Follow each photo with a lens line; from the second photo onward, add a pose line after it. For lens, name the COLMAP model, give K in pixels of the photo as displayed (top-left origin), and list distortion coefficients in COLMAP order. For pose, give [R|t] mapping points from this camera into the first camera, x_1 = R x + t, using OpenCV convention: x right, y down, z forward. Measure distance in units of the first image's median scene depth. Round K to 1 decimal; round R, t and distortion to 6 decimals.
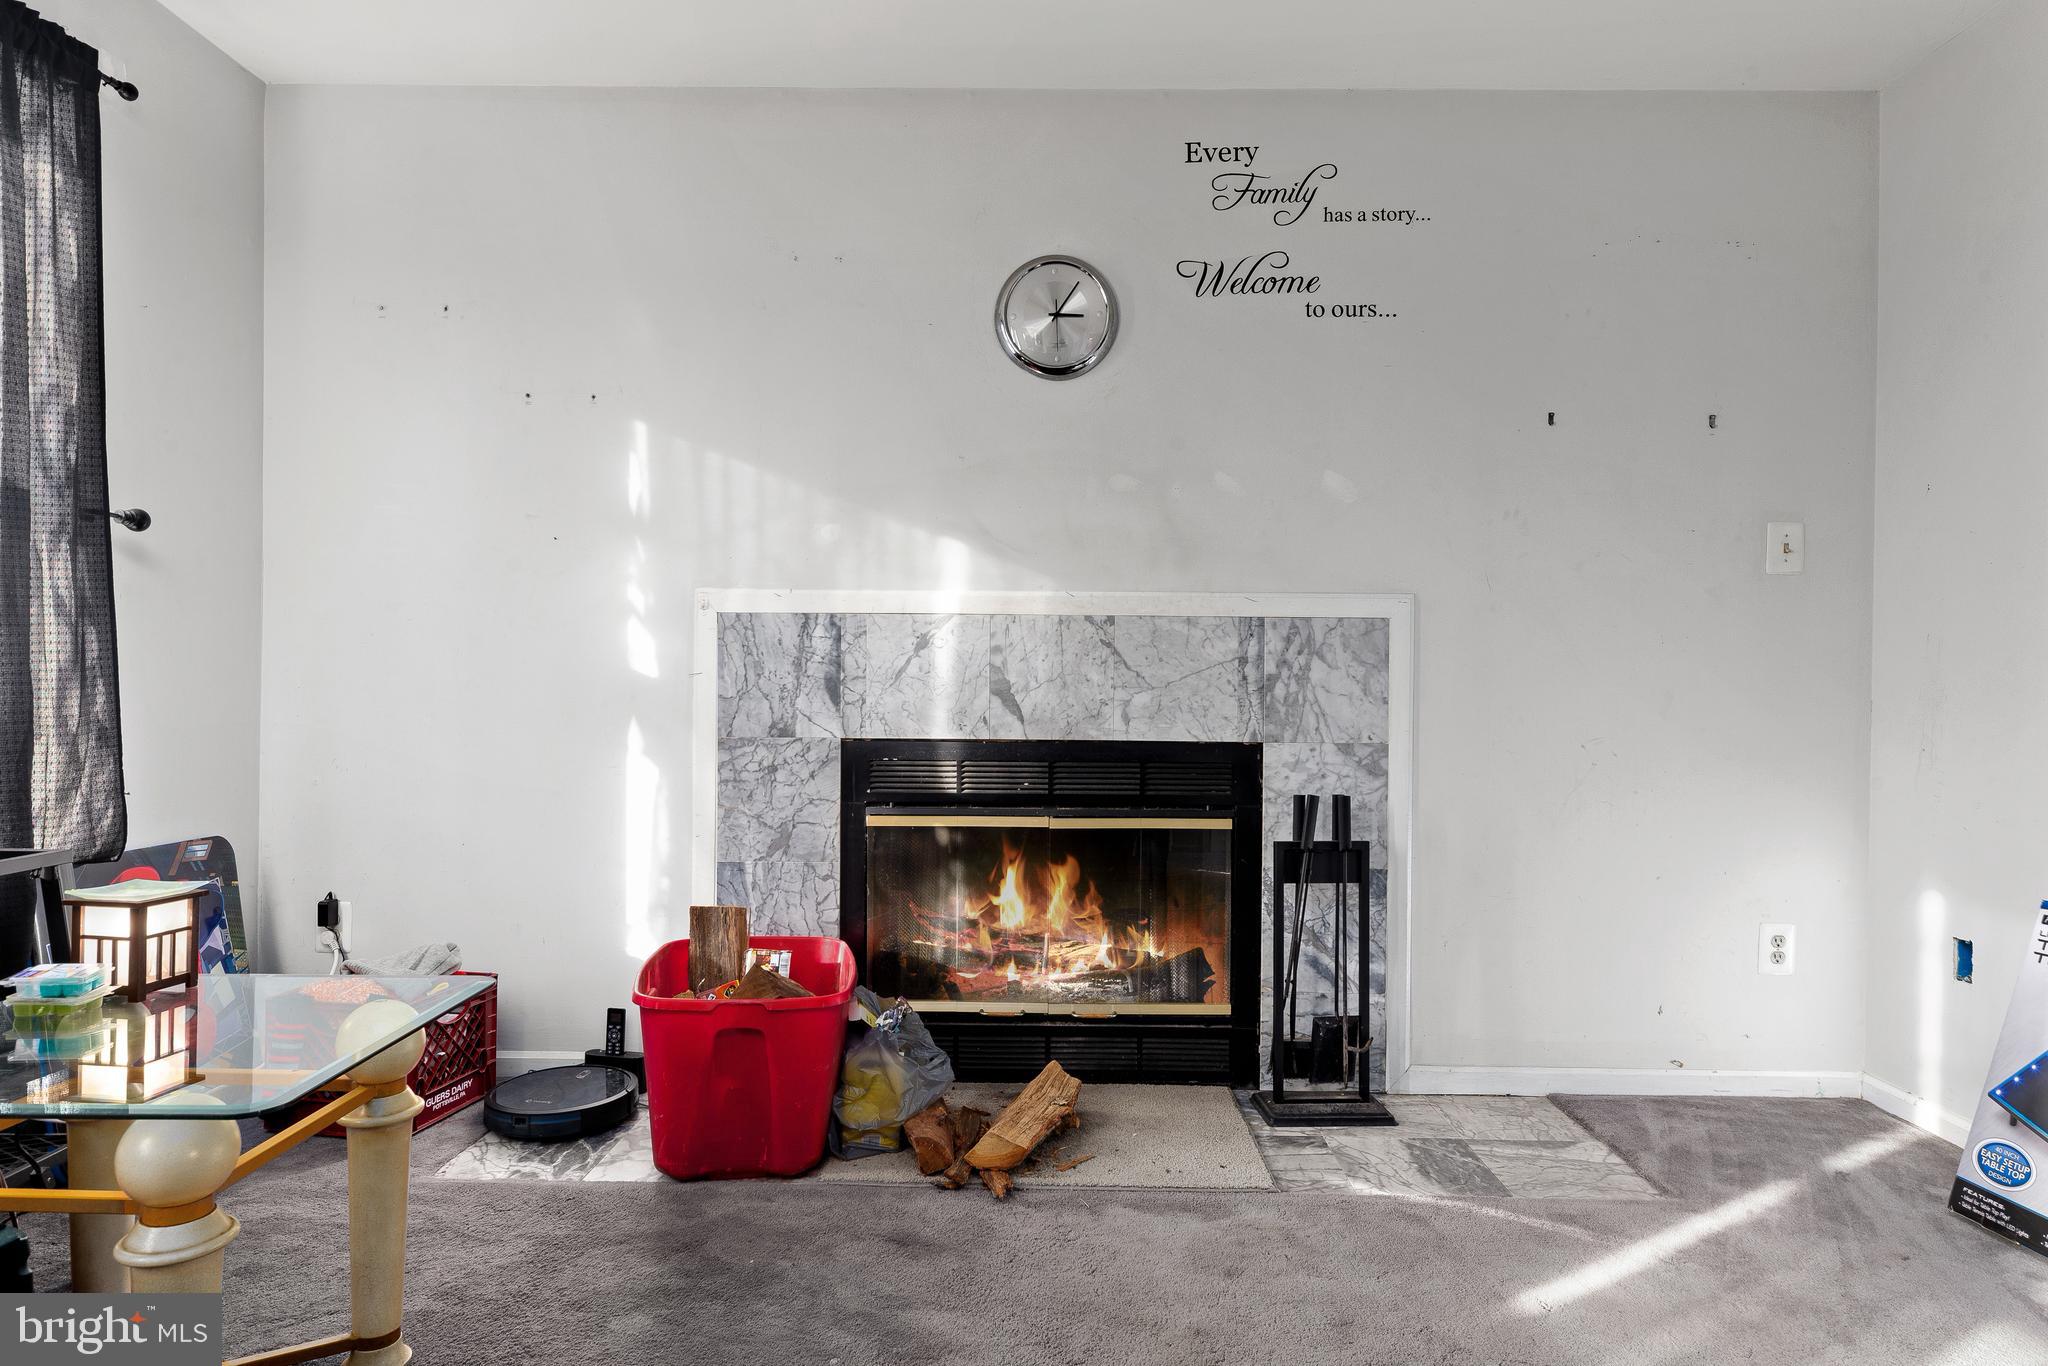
lens RADIAL K [[1170.3, 0, 1023.8], [0, 1170.3, 692.7], [0, 0, 1]] dist [0.009276, -0.005009]
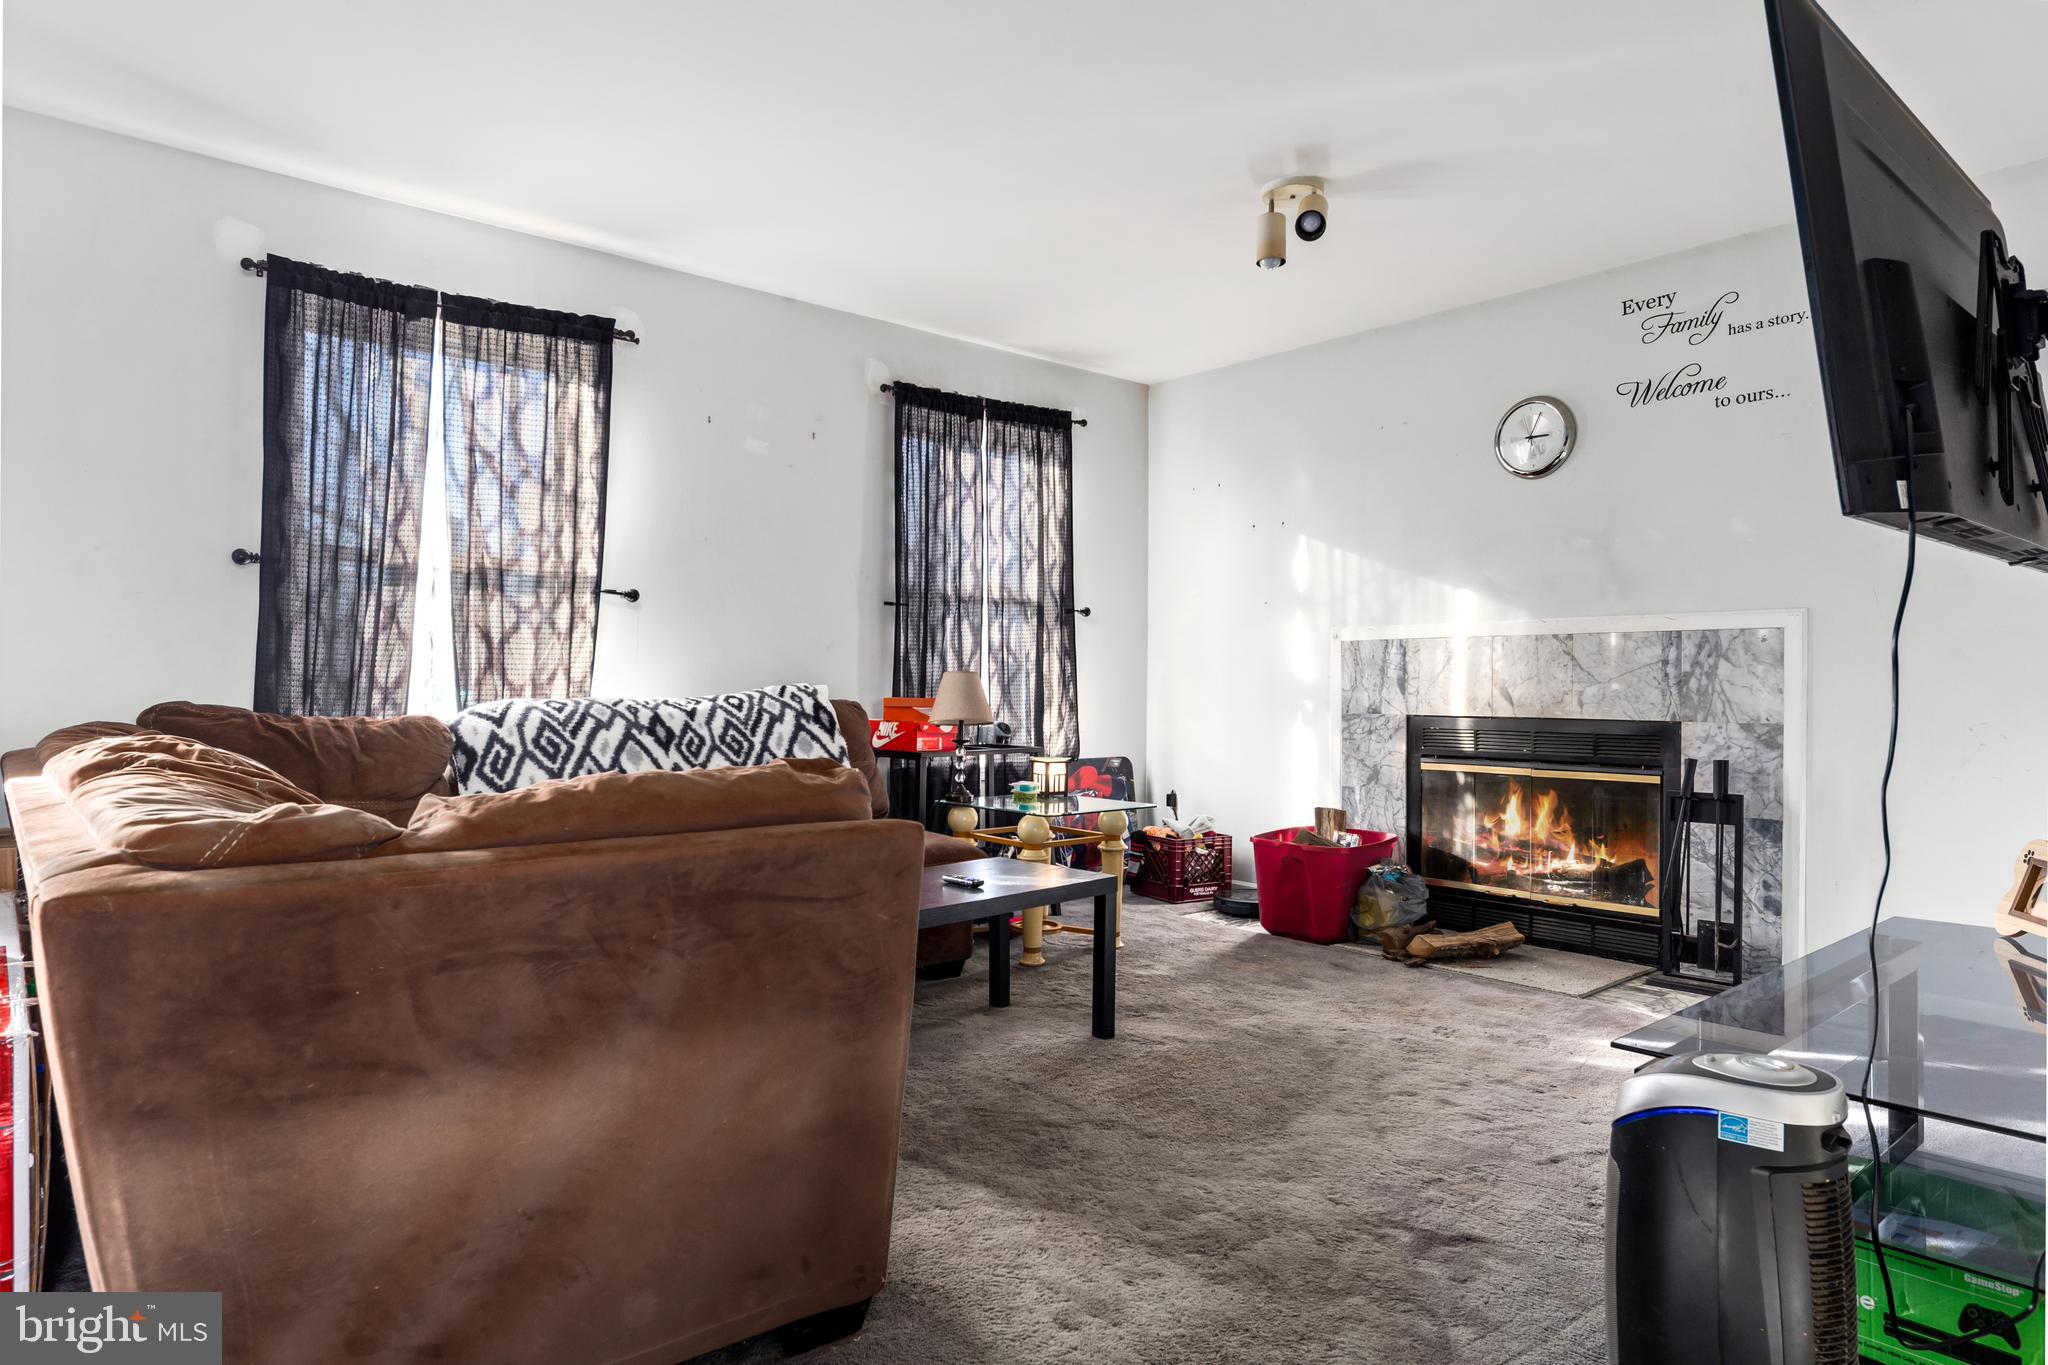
lens RADIAL K [[1201.5, 0, 1024.3], [0, 1201.5, 677.2], [0, 0, 1]] dist [-0.002998, -0.000615]
pose [[0.659732, -0.011235, -0.751417, 0.757034], [-0.000835, 0.999877, -0.015683, 0.012976], [0.751500, 0.010974, 0.659642, -0.513631]]
